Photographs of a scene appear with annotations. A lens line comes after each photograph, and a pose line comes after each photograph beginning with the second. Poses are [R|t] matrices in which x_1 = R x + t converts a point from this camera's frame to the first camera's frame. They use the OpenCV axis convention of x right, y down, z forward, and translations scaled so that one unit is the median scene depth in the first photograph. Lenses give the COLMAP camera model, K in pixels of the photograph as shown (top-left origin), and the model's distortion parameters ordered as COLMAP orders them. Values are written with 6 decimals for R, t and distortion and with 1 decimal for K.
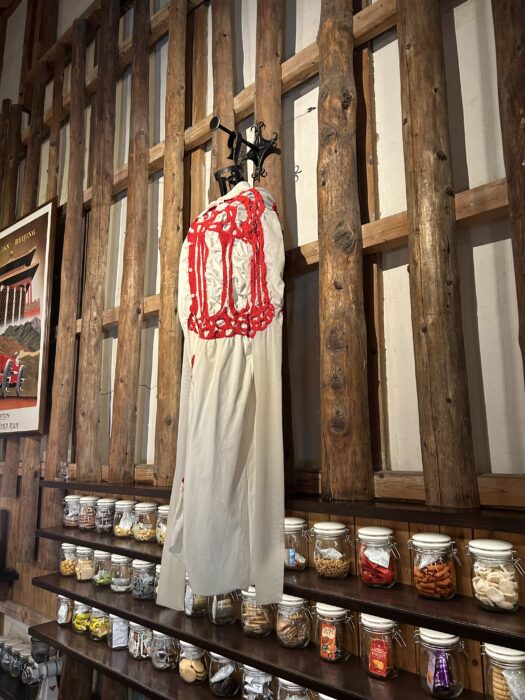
lens RADIAL K [[530.7, 0, 276.4], [0, 530.7, 349.1], [0, 0, 1]] dist [0.008426, 0.000253]
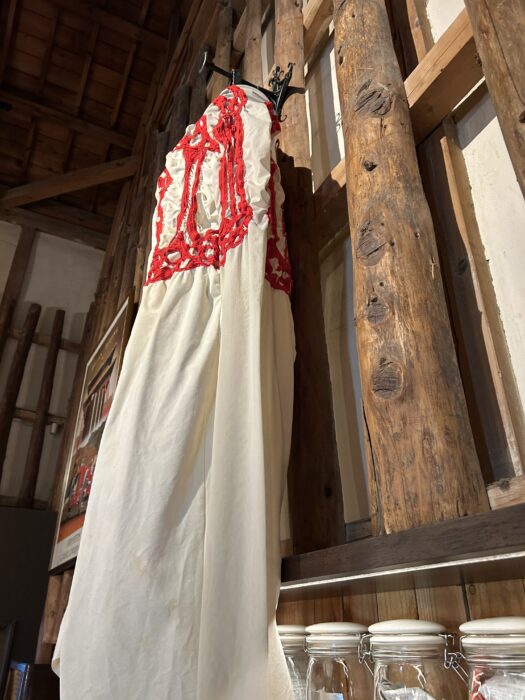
lens RADIAL K [[538.0, 0, 262.5], [0, 538.0, 350.0], [0, 0, 1]] dist [-0.003652, -0.003031]
pose [[0.933313, -0.164850, -0.318986, 0.166694], [0.064242, 0.950709, -0.303357, 0.244727], [0.353271, 0.262635, 0.897899, 0.517146]]
